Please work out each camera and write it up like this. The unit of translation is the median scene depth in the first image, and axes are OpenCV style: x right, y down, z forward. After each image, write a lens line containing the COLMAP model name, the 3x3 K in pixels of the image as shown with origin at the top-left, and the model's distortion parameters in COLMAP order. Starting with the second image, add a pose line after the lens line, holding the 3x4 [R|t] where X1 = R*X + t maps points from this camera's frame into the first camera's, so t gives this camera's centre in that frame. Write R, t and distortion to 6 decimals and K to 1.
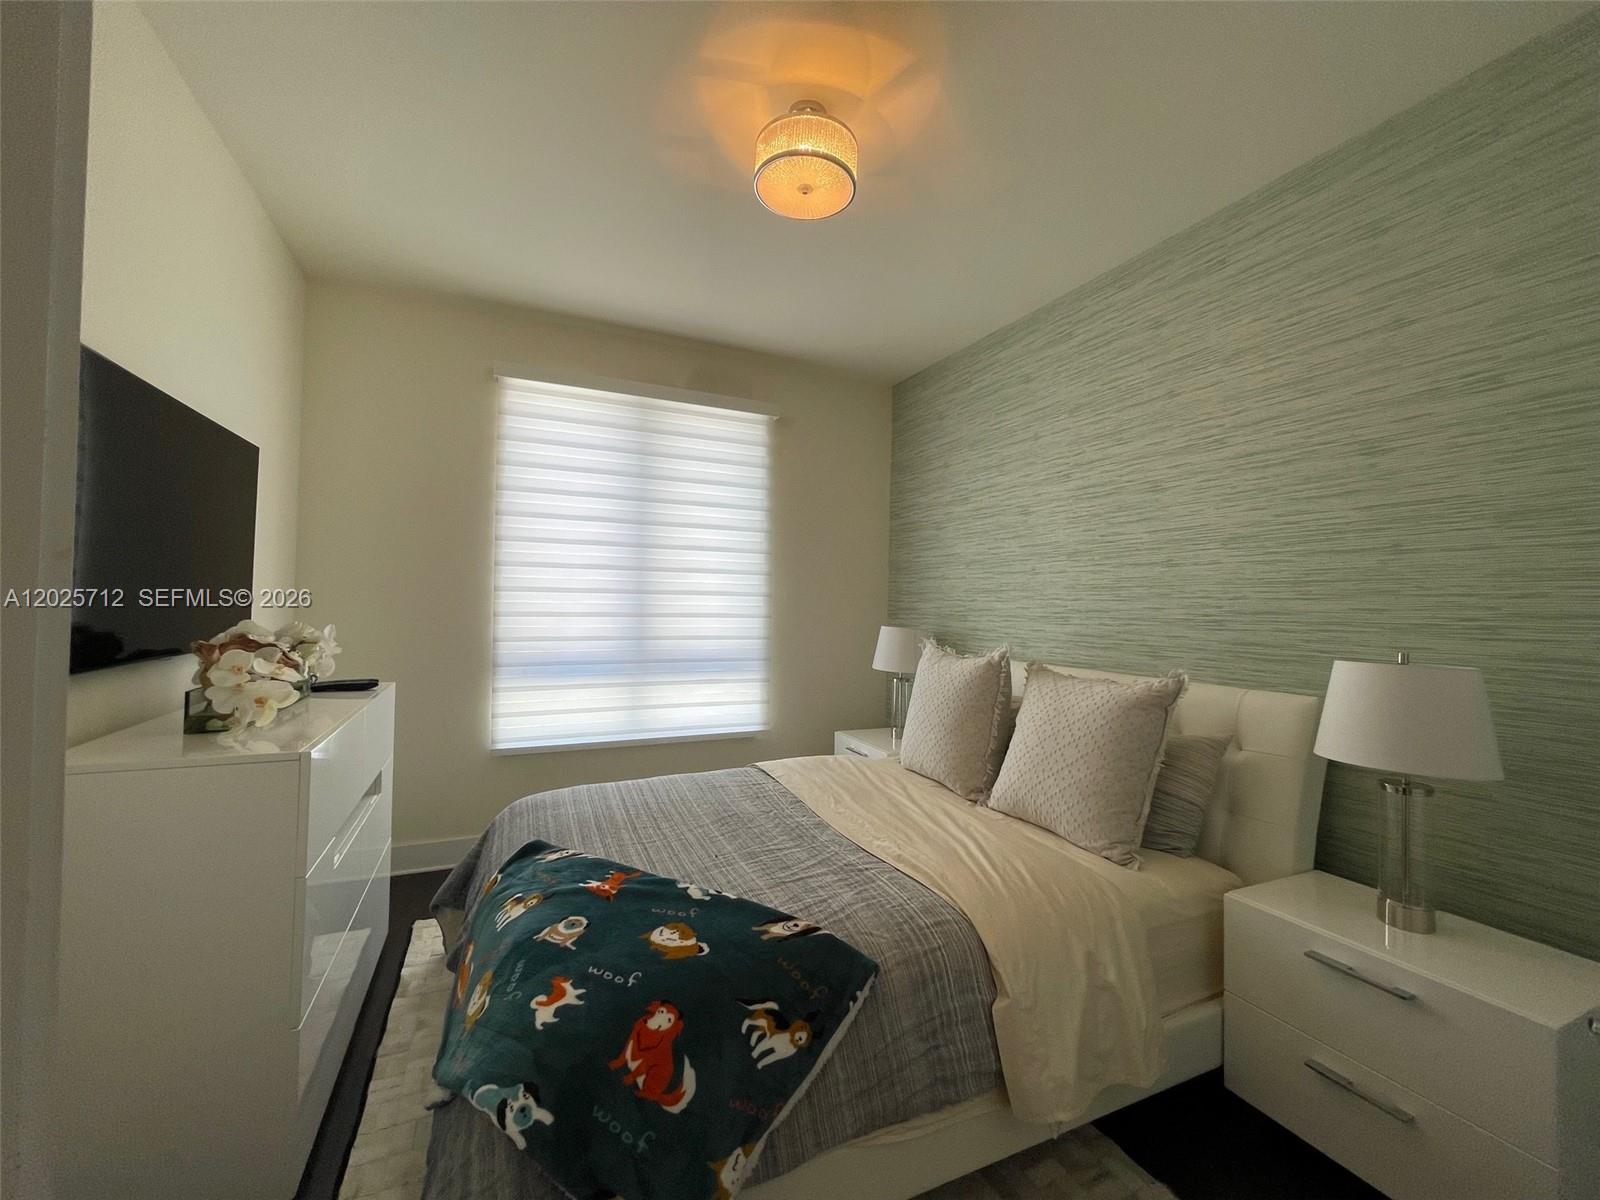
lens RADIAL K [[638.0, 0, 798.4], [0, 638.0, 597.8], [0, 0, 1]] dist [0.000410, -0.000348]
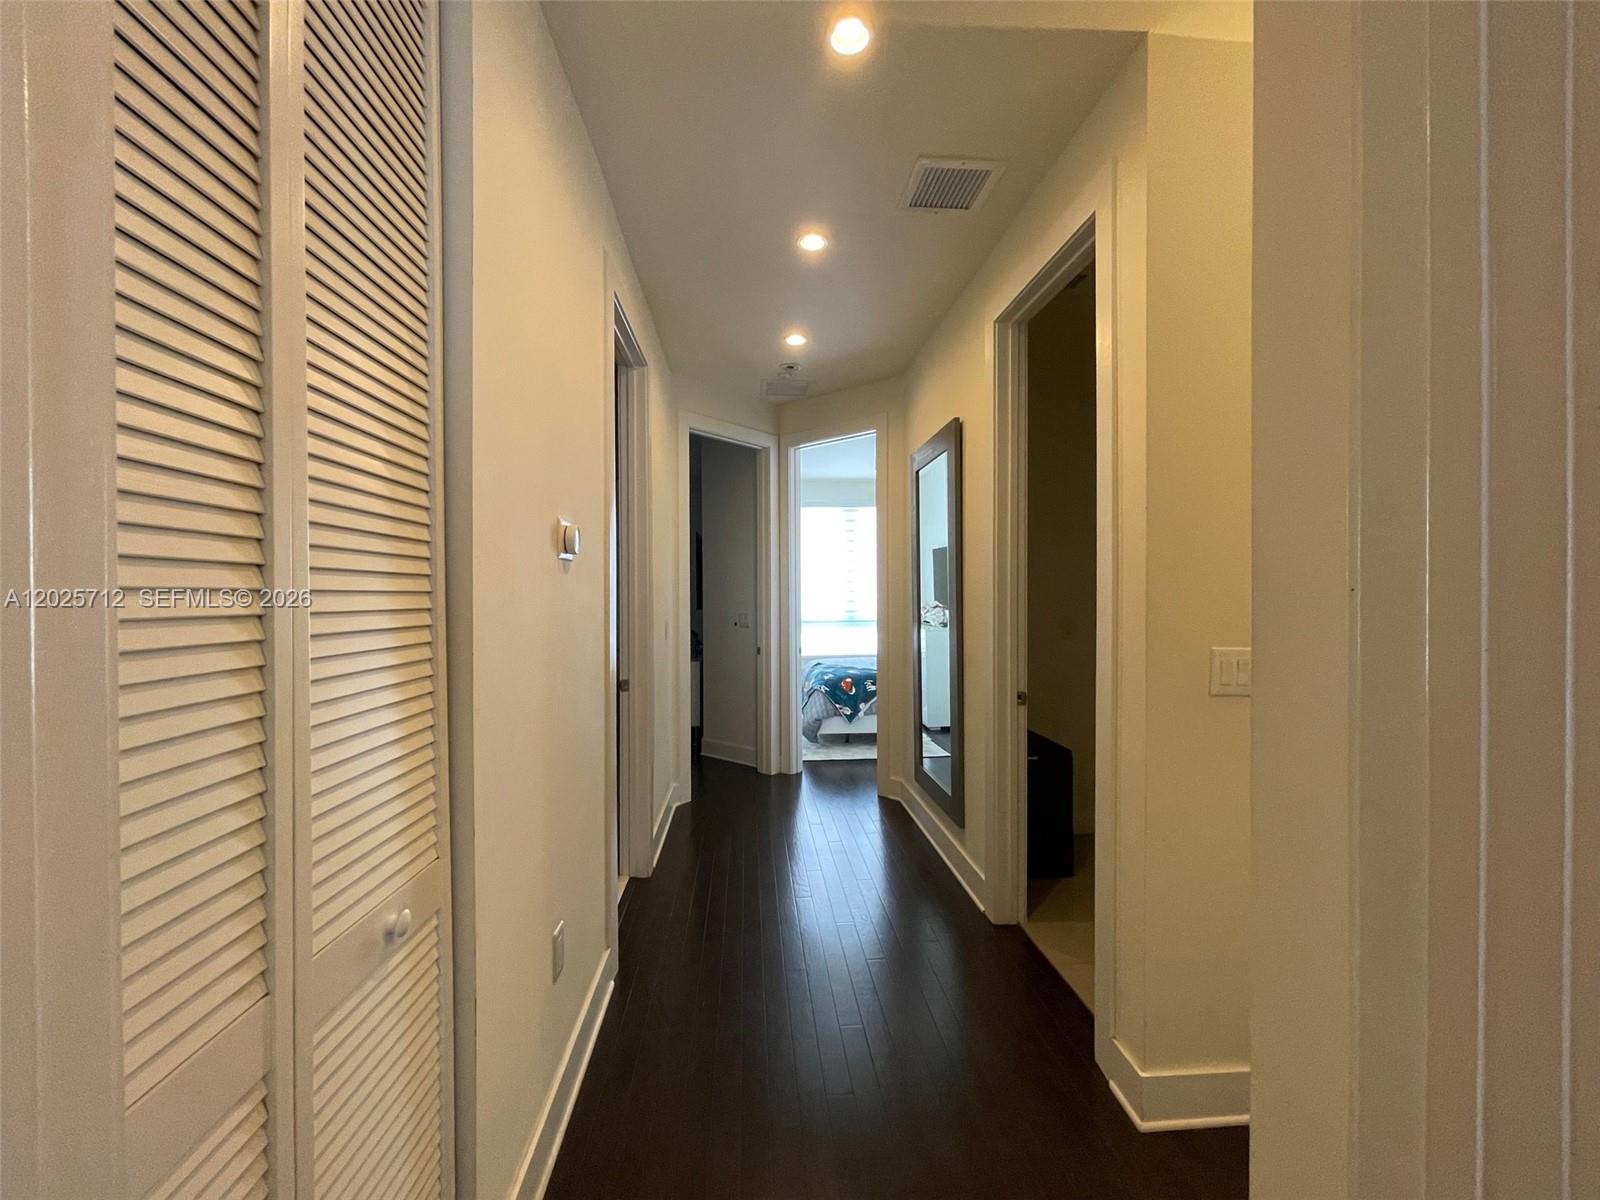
lens RADIAL K [[638.0, 0, 799.4], [0, 638.0, 600.9], [0, 0, 1]] dist [0.000410, -0.000348]
pose [[0.935851, -0.017683, -0.351953, 1.229044], [0.021332, 0.999751, 0.006494, -0.003957], [0.351751, -0.013585, 0.935995, -3.922166]]
